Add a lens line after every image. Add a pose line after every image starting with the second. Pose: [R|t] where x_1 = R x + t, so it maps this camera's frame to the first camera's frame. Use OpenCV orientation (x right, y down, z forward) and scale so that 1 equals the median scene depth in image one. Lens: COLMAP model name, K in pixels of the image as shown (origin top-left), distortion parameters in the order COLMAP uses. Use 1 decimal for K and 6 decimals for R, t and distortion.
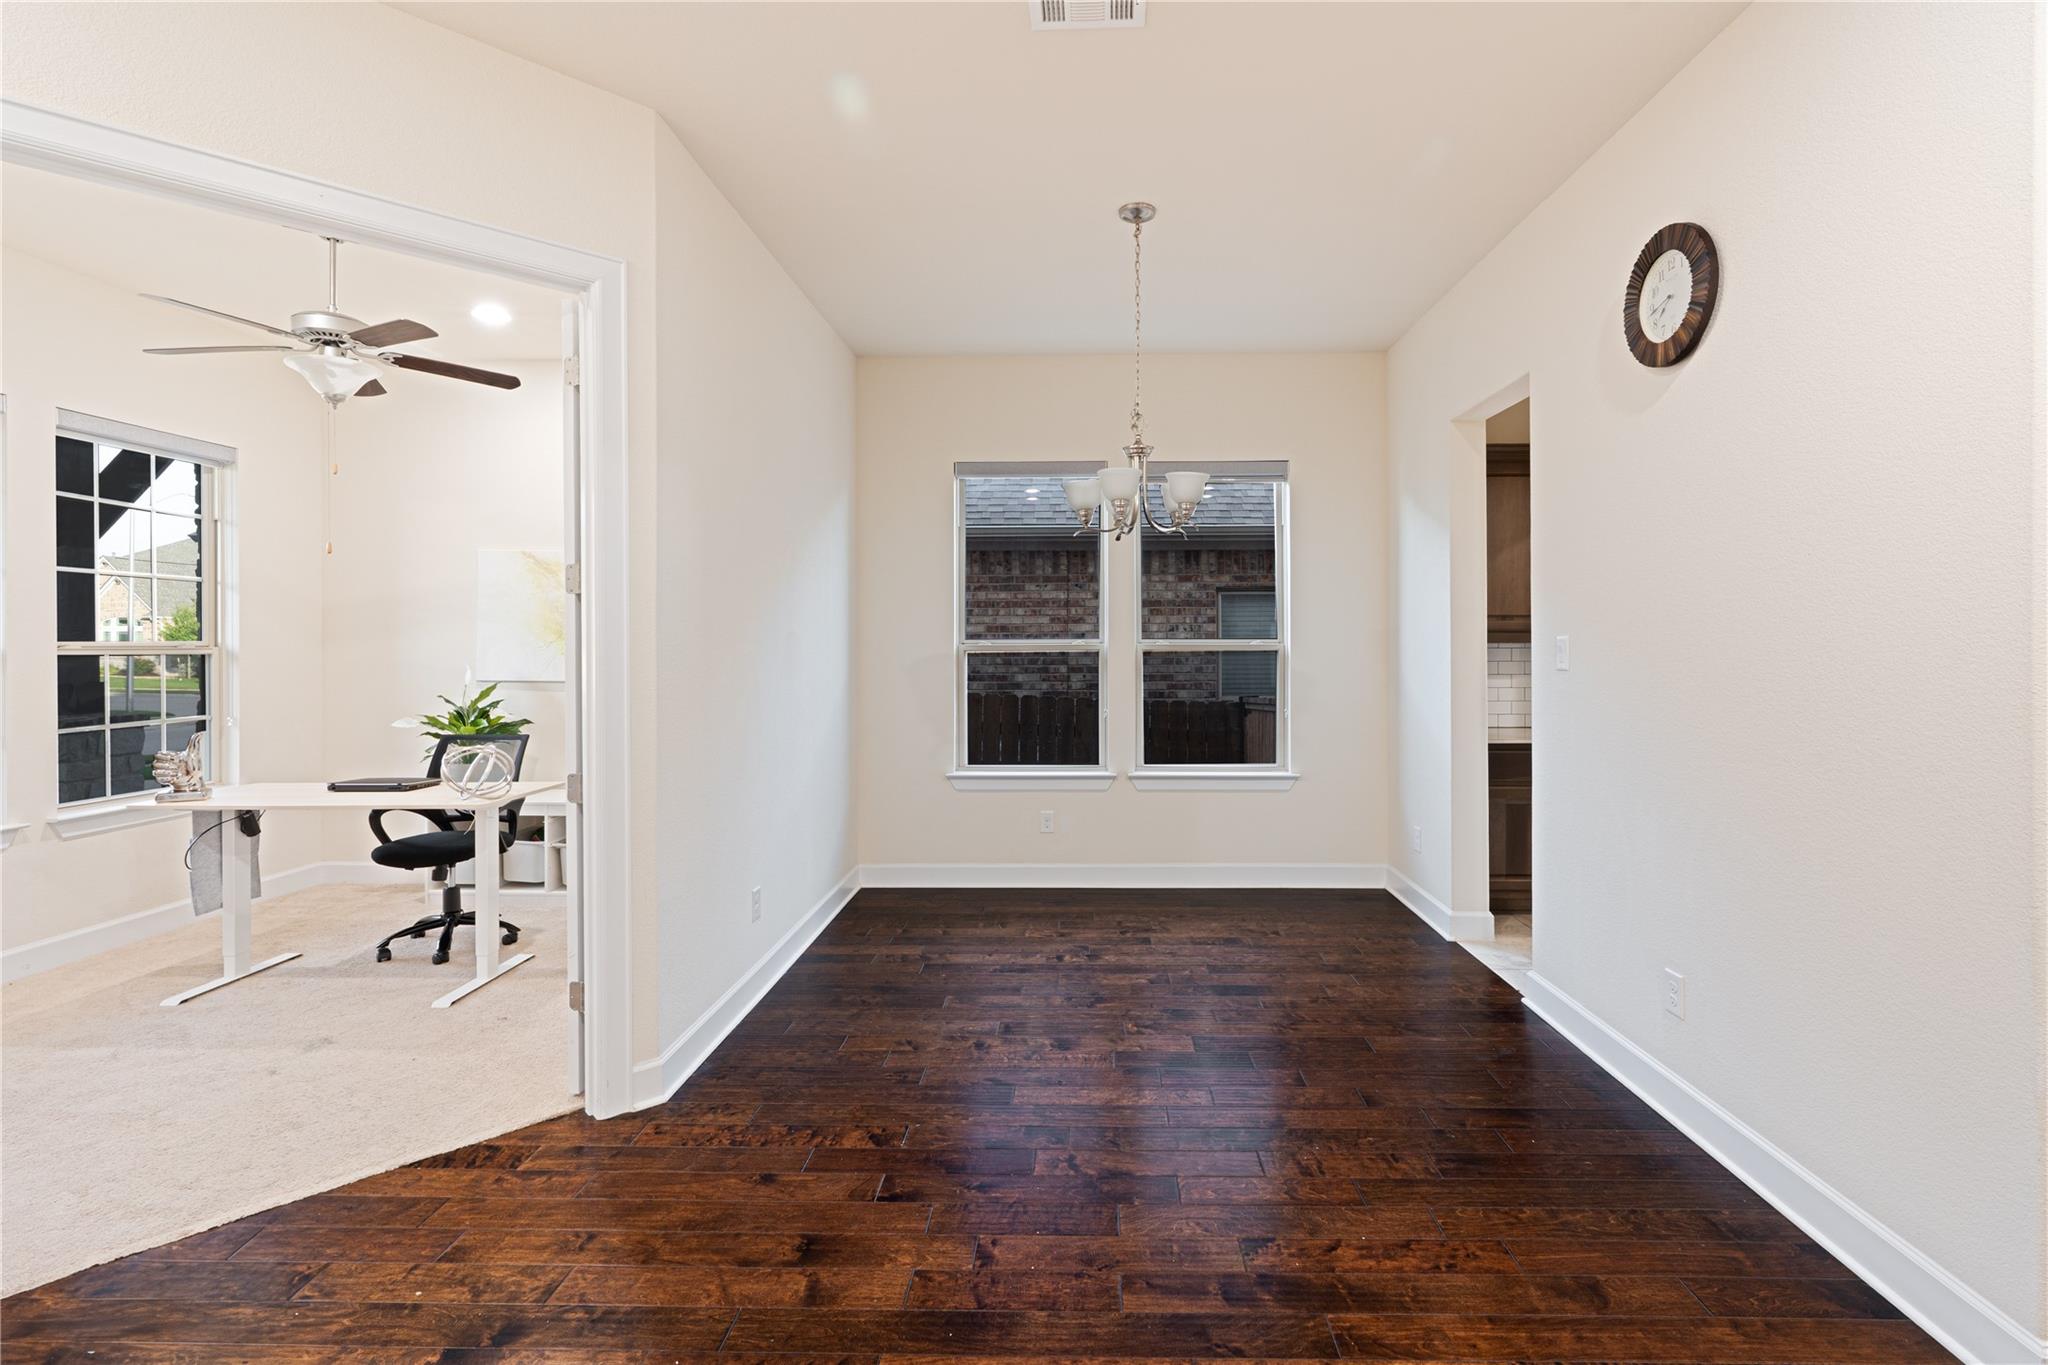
lens RADIAL K [[934.2, 0, 1061.3], [0, 934.2, 646.1], [0, 0, 1]] dist [-0.000514, -0.000224]
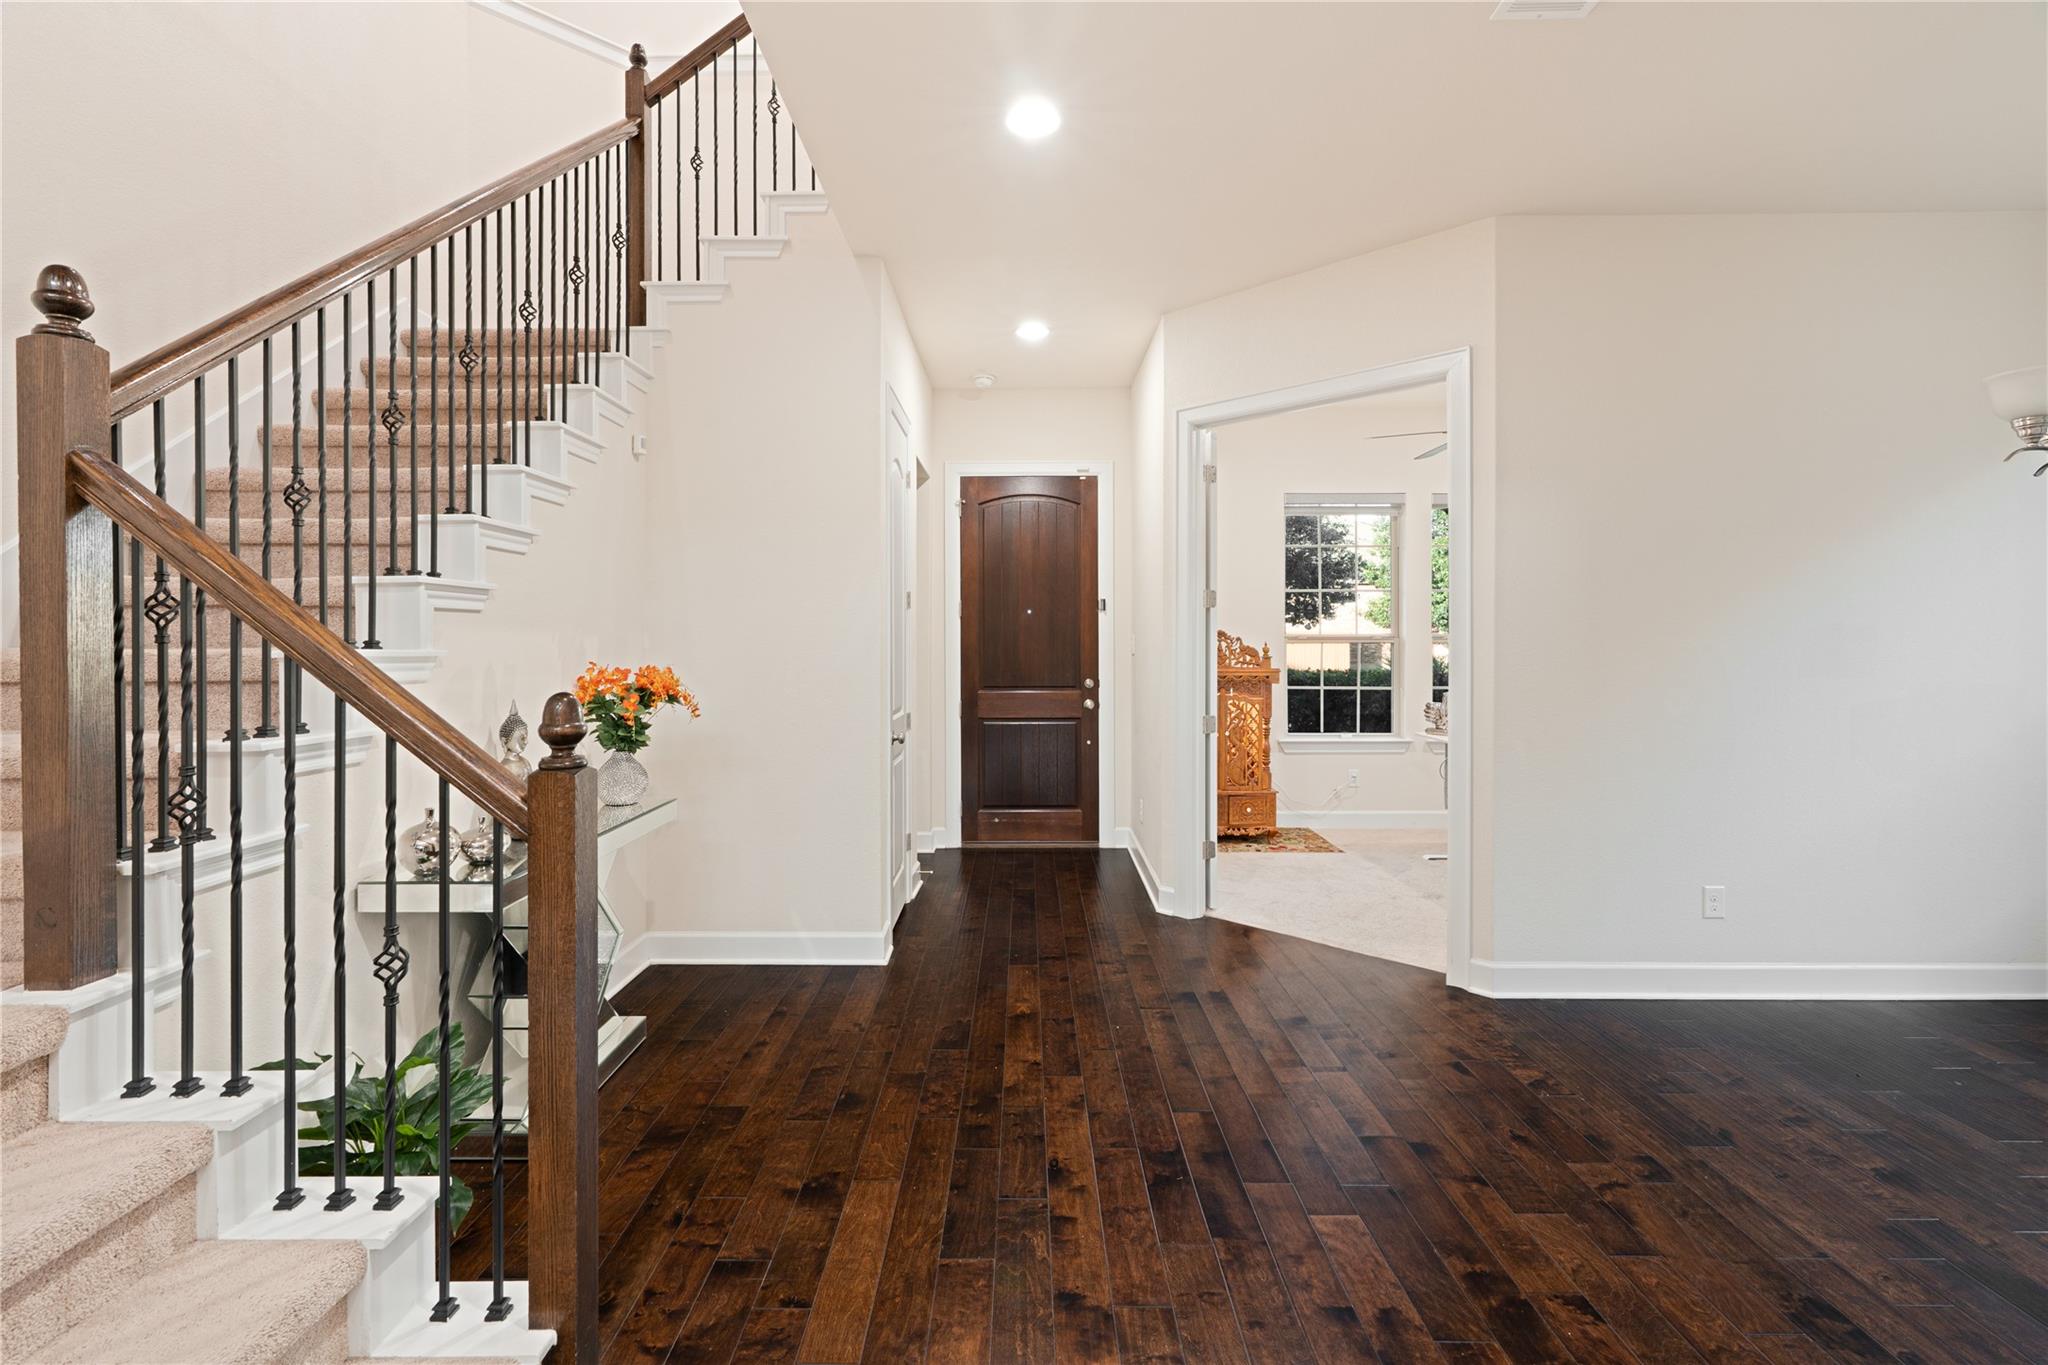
lens RADIAL K [[952.1, 0, 1024.5], [0, 952.1, 638.8], [0, 0, 1]] dist [0.000169, -0.000017]
pose [[0.012119, 0.001611, -0.999925, 0.604198], [0.002761, 0.999995, 0.001645, -0.001938], [0.999923, -0.002781, 0.012114, 0.247425]]
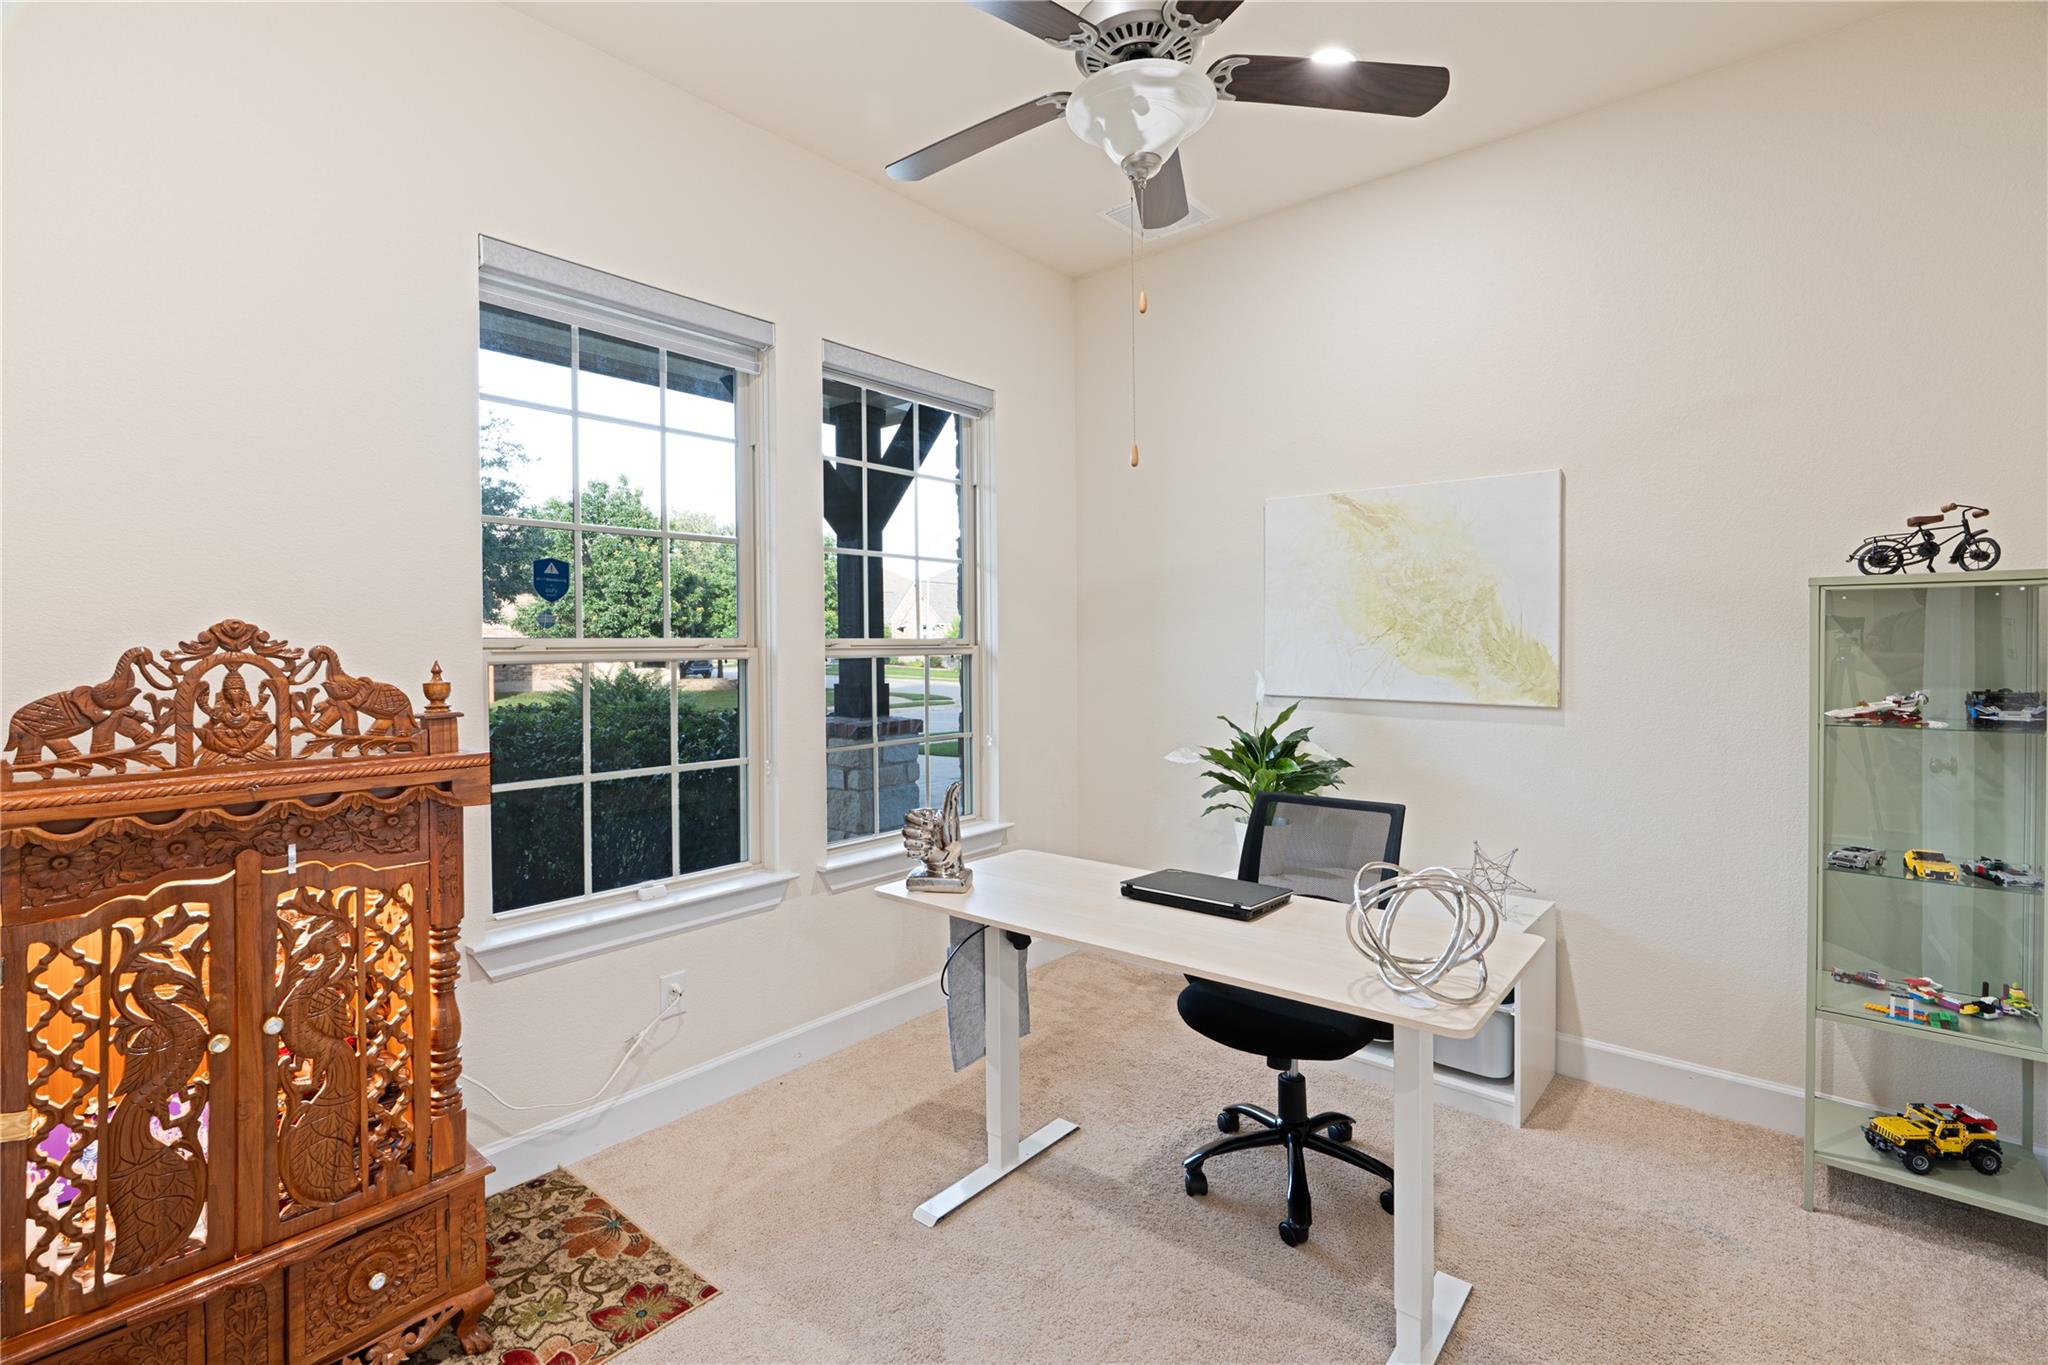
lens RADIAL K [[928.0, 0, 1018.2], [0, 928.0, 663.6], [0, 0, 1]] dist [0.001662, 0.000325]
pose [[0.770639, 0.008986, -0.637209, -0.448373], [0.005493, 0.999770, 0.020741, -0.000282], [0.637249, -0.019484, 0.770412, 0.496084]]
